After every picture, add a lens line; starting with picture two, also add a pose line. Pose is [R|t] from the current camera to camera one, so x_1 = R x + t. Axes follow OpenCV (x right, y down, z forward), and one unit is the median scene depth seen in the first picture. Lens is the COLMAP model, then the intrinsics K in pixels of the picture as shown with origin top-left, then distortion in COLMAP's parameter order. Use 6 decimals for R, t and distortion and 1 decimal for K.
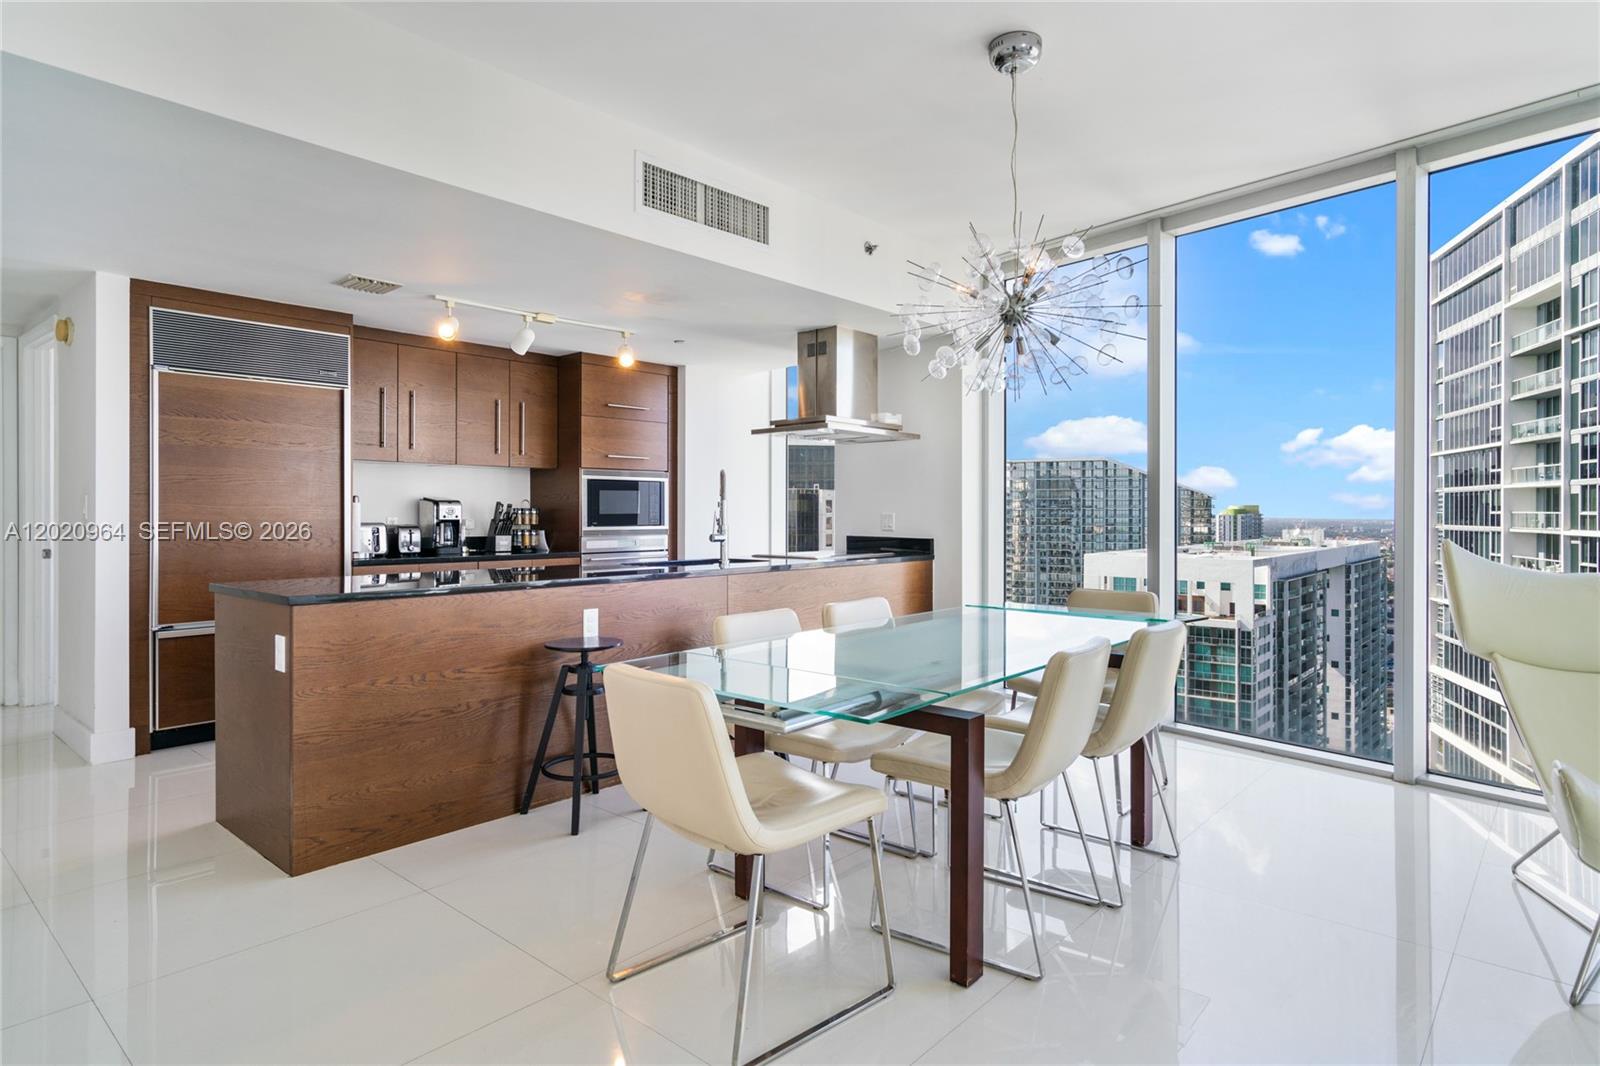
lens RADIAL K [[881.4, 0, 800.3], [0, 881.4, 517.5], [0, 0, 1]] dist [-0.000660, -0.001474]
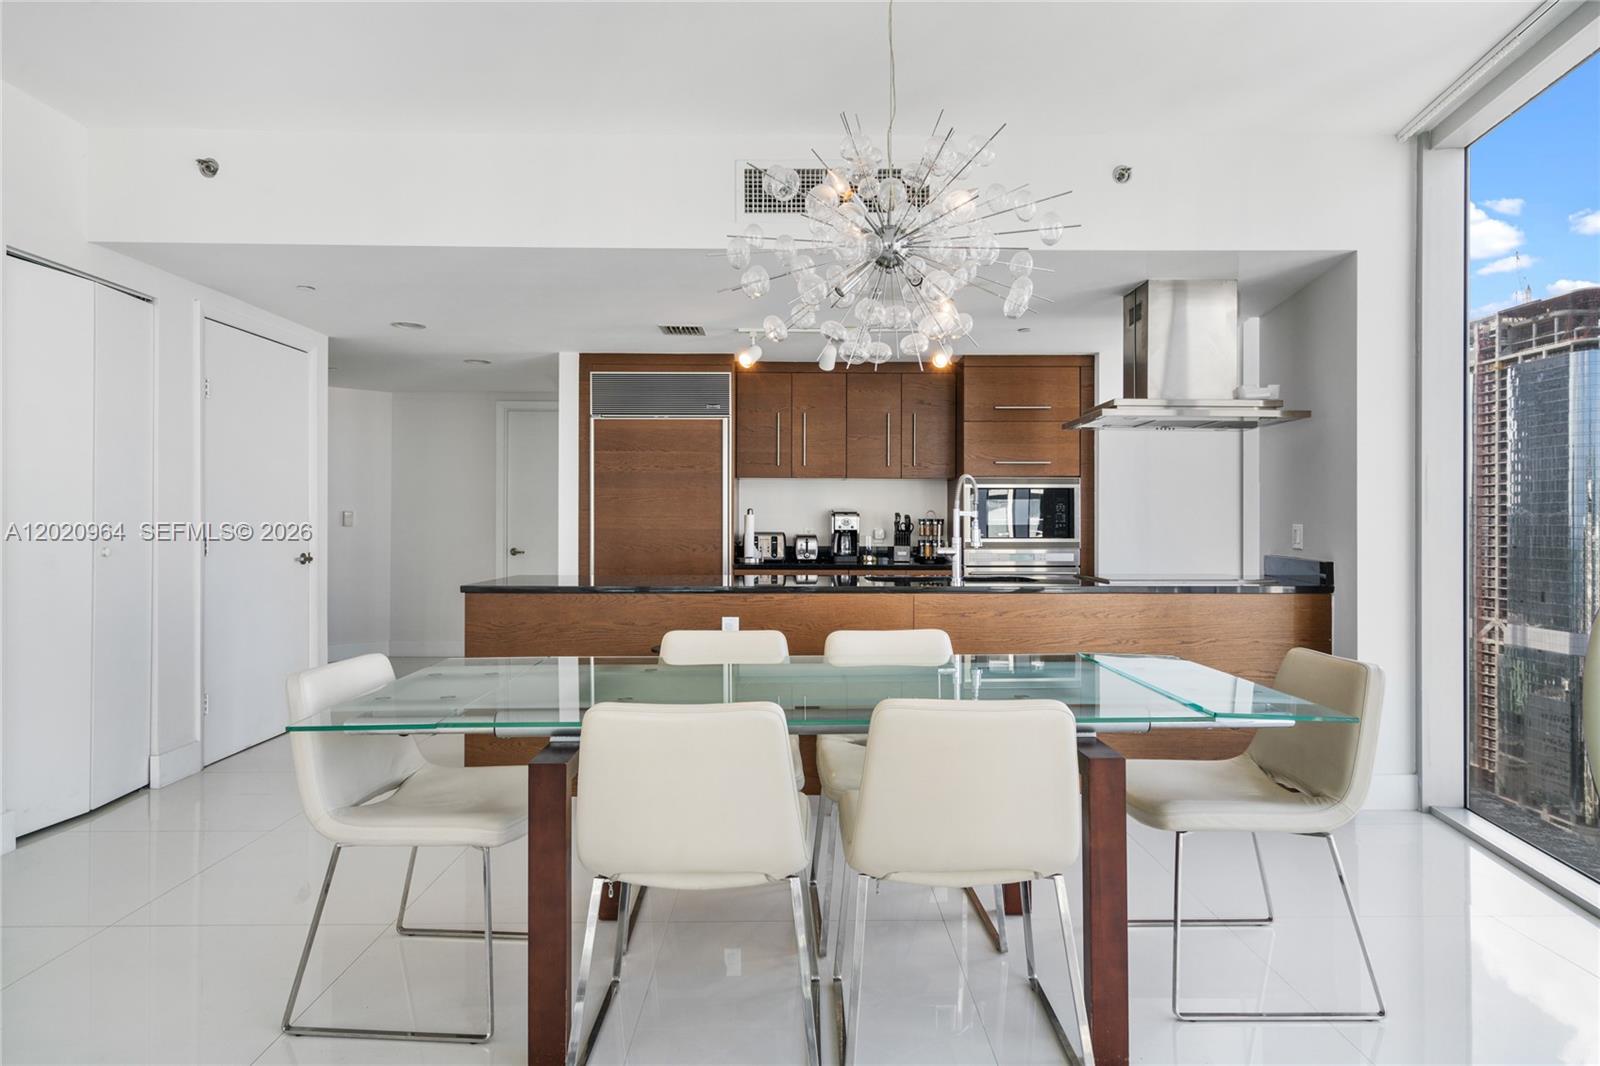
lens RADIAL K [[914.5, 0, 807.5], [0, 914.5, 528.2], [0, 0, 1]] dist [0.002329, 0.001184]
pose [[0.667751, 0.004516, -0.744371, 0.399985], [-0.004279, 0.999988, 0.002228, -0.001993], [0.744372, 0.001697, 0.667763, 0.227783]]
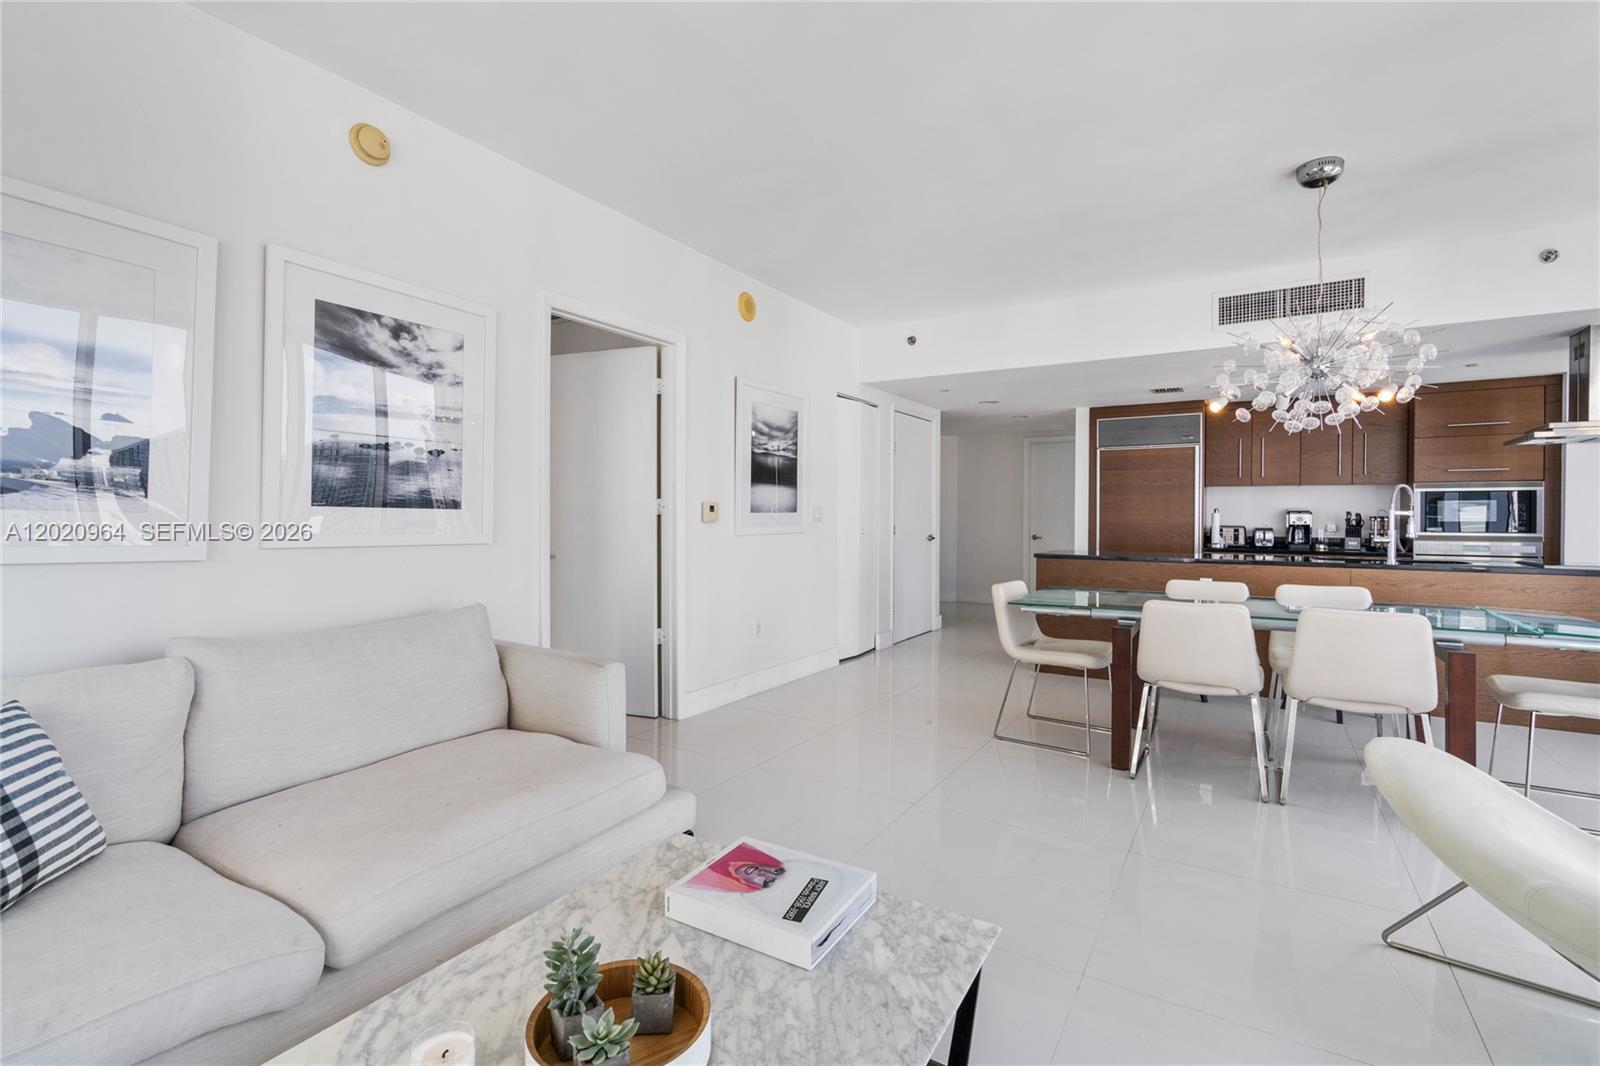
lens RADIAL K [[728.1, 0, 804.3], [0, 728.1, 522.3], [0, 0, 1]] dist [0.000579, 0.000733]
pose [[0.164410, 0.007661, -0.986362, 0.625135], [-0.009205, 0.999938, 0.006232, -0.001238], [0.986349, 0.008055, 0.164470, 0.029623]]
